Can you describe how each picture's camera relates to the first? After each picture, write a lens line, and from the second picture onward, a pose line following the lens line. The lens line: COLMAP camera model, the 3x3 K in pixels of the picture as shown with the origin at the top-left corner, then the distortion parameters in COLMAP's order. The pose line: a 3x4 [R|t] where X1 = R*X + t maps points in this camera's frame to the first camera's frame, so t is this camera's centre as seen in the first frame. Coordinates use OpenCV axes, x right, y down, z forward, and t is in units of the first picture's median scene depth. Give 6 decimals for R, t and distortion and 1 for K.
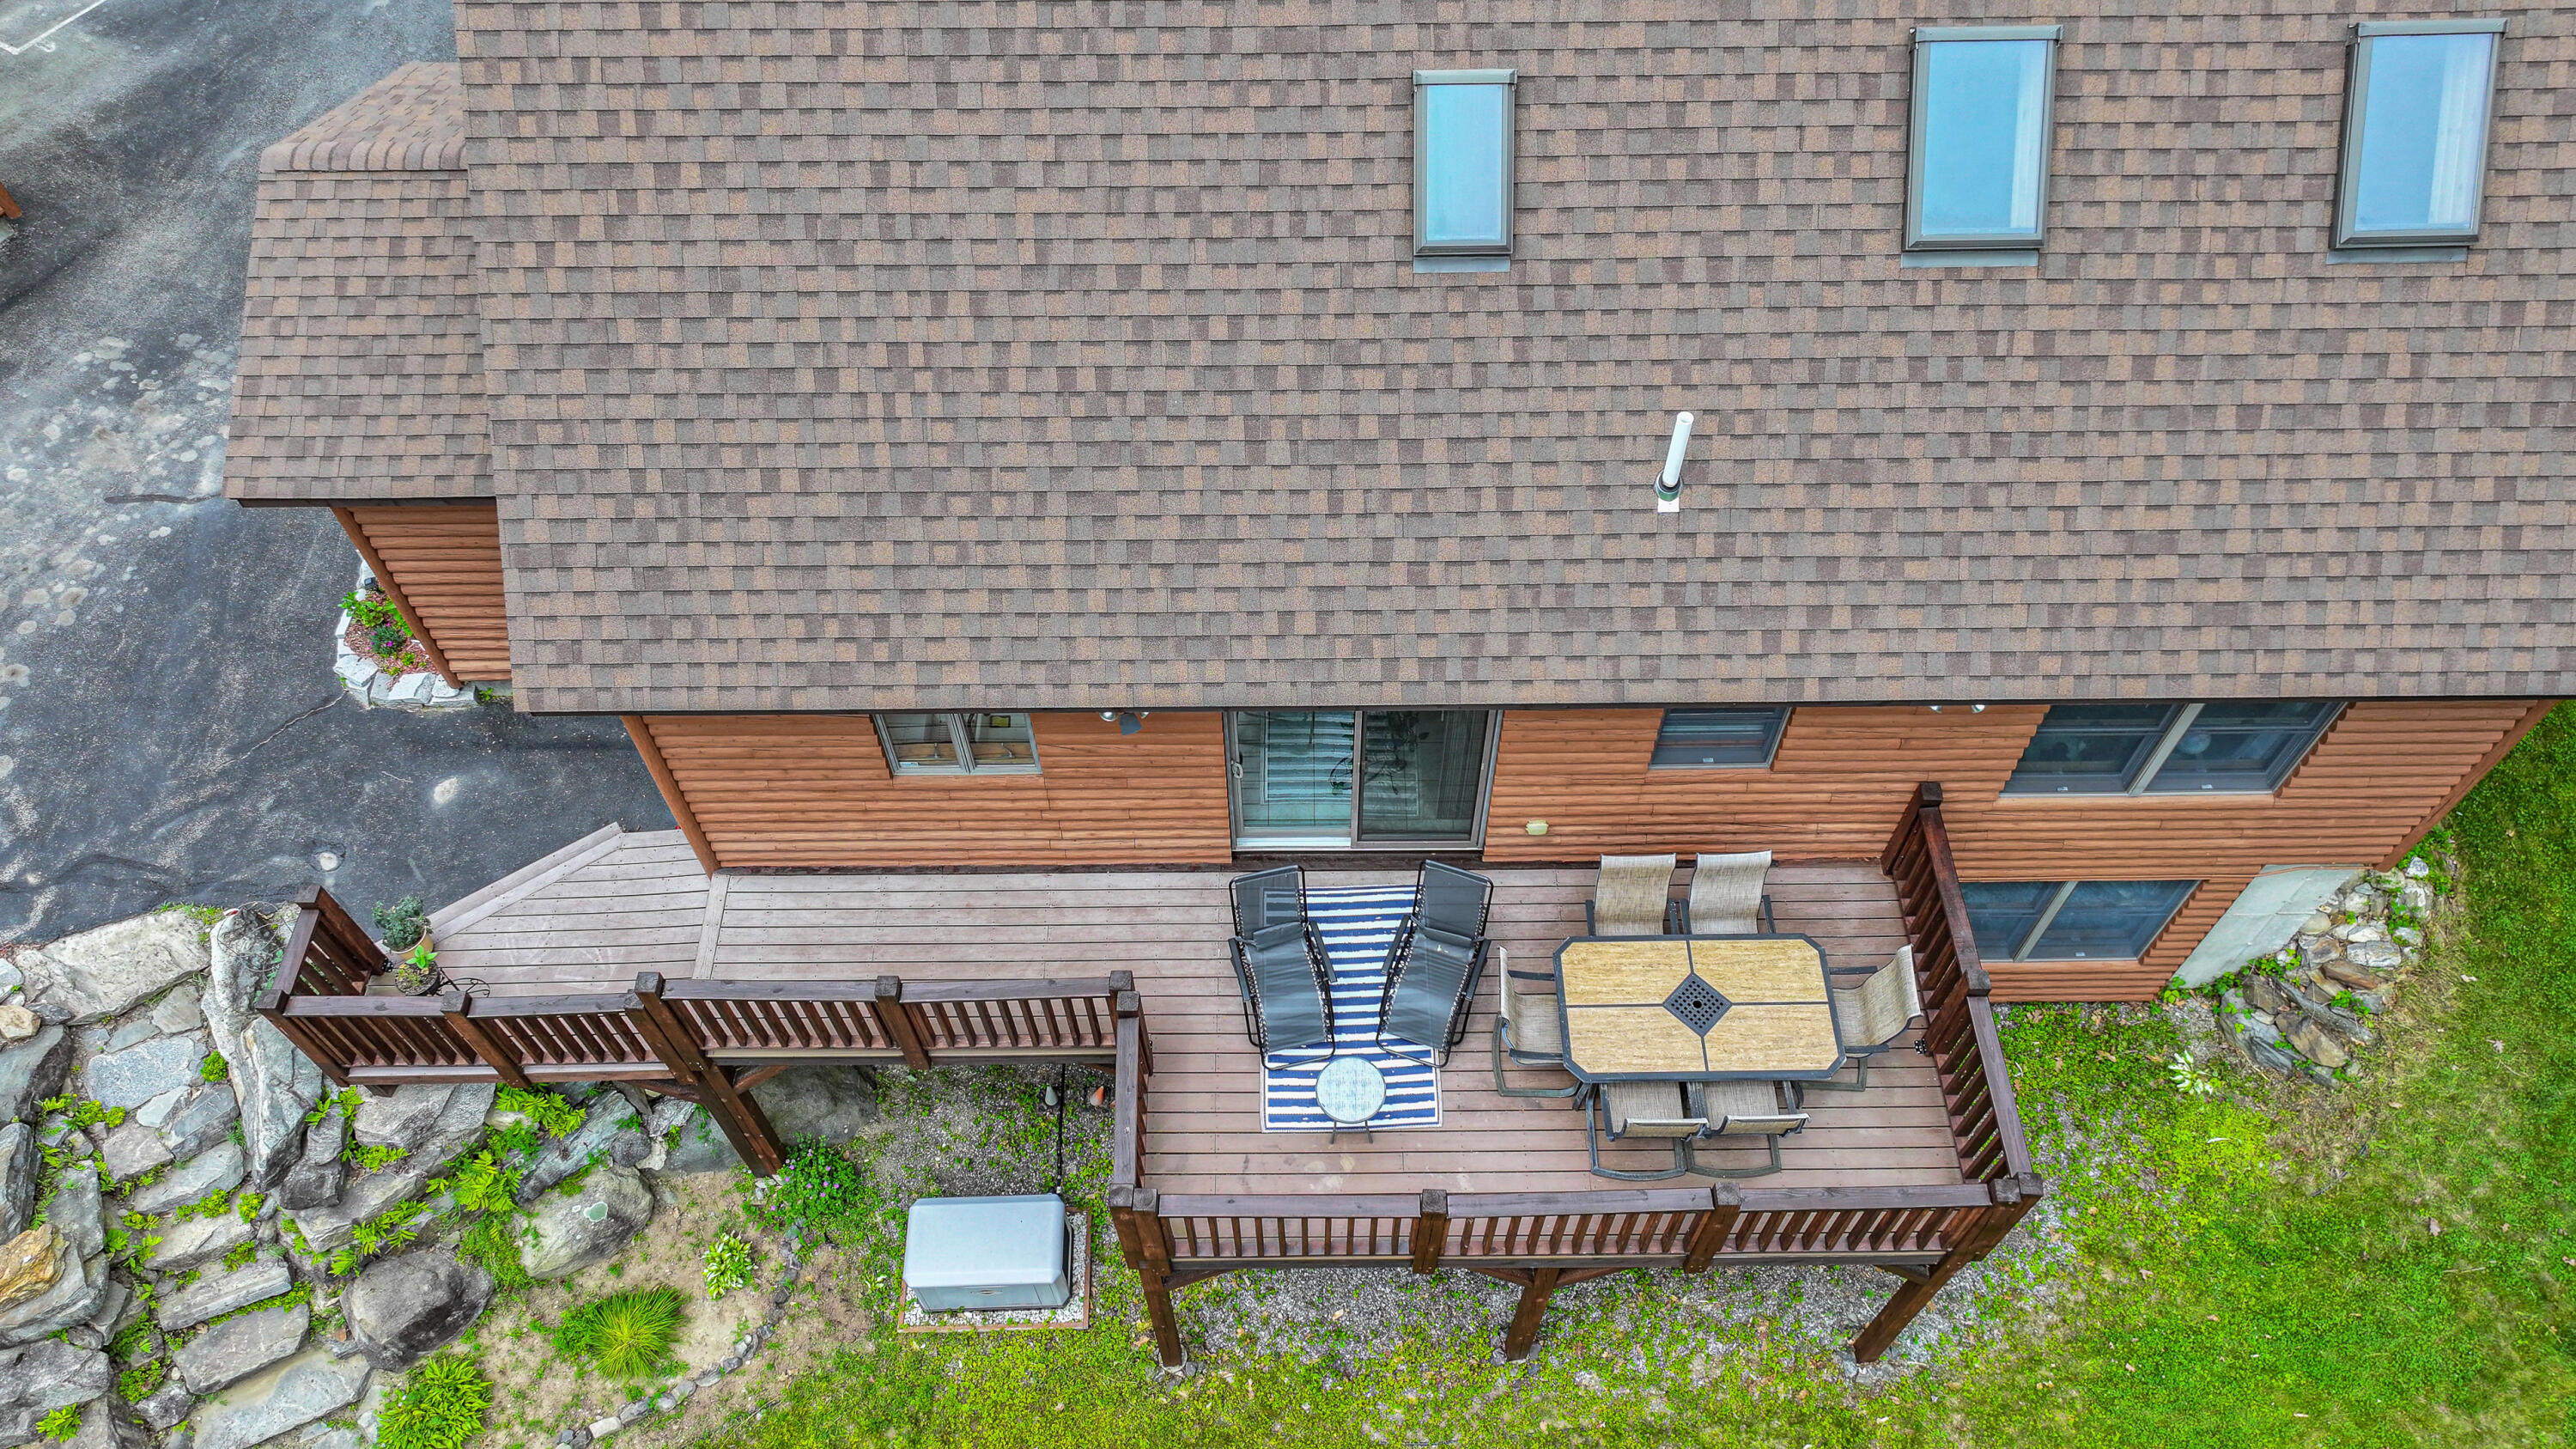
lens RADIAL K [[1814.6, 0, 1298.0], [0, 1814.6, 711.4], [0, 0, 1]] dist [0.007597, 0.000863]
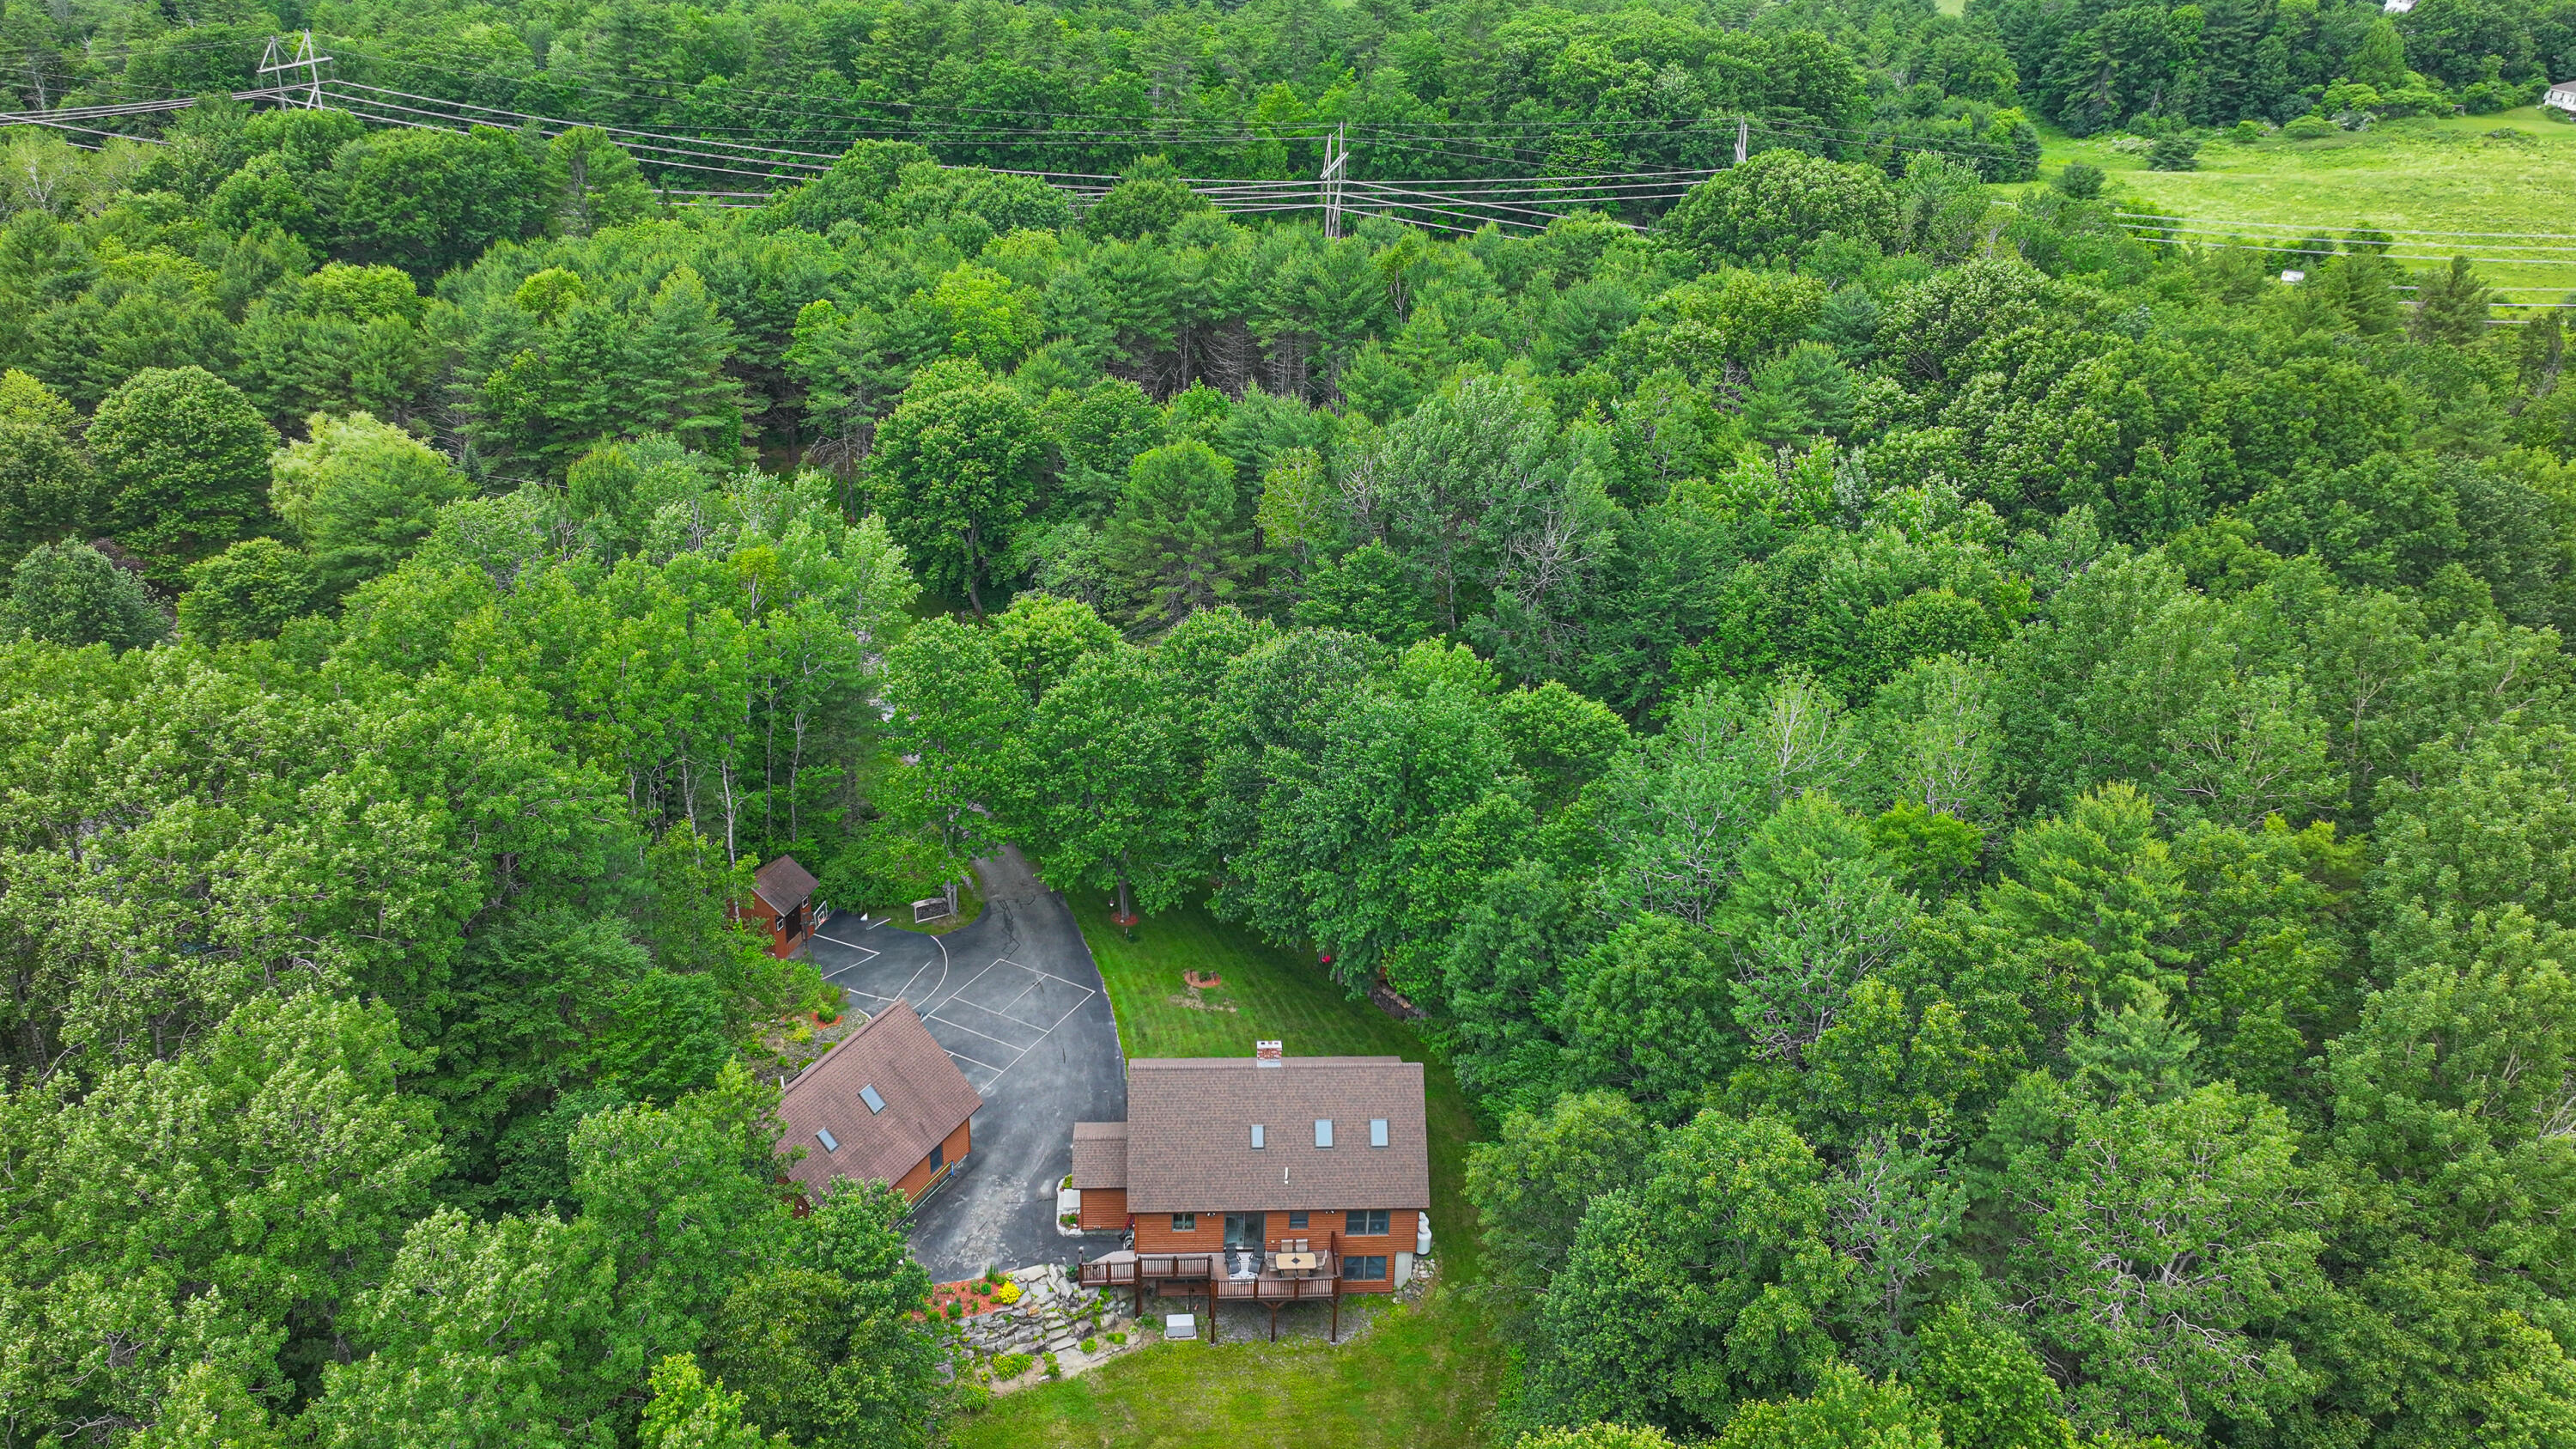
lens RADIAL K [[1942.5, 0, 1288.0], [0, 1942.5, 724.5], [0, 0, 1]] dist [0.015344, 0.001362]
pose [[0.997308, 0.011176, 0.072463, -0.376729], [0.026294, 0.868061, -0.495761, 2.155816], [-0.068443, 0.496332, 0.865431, -6.657604]]
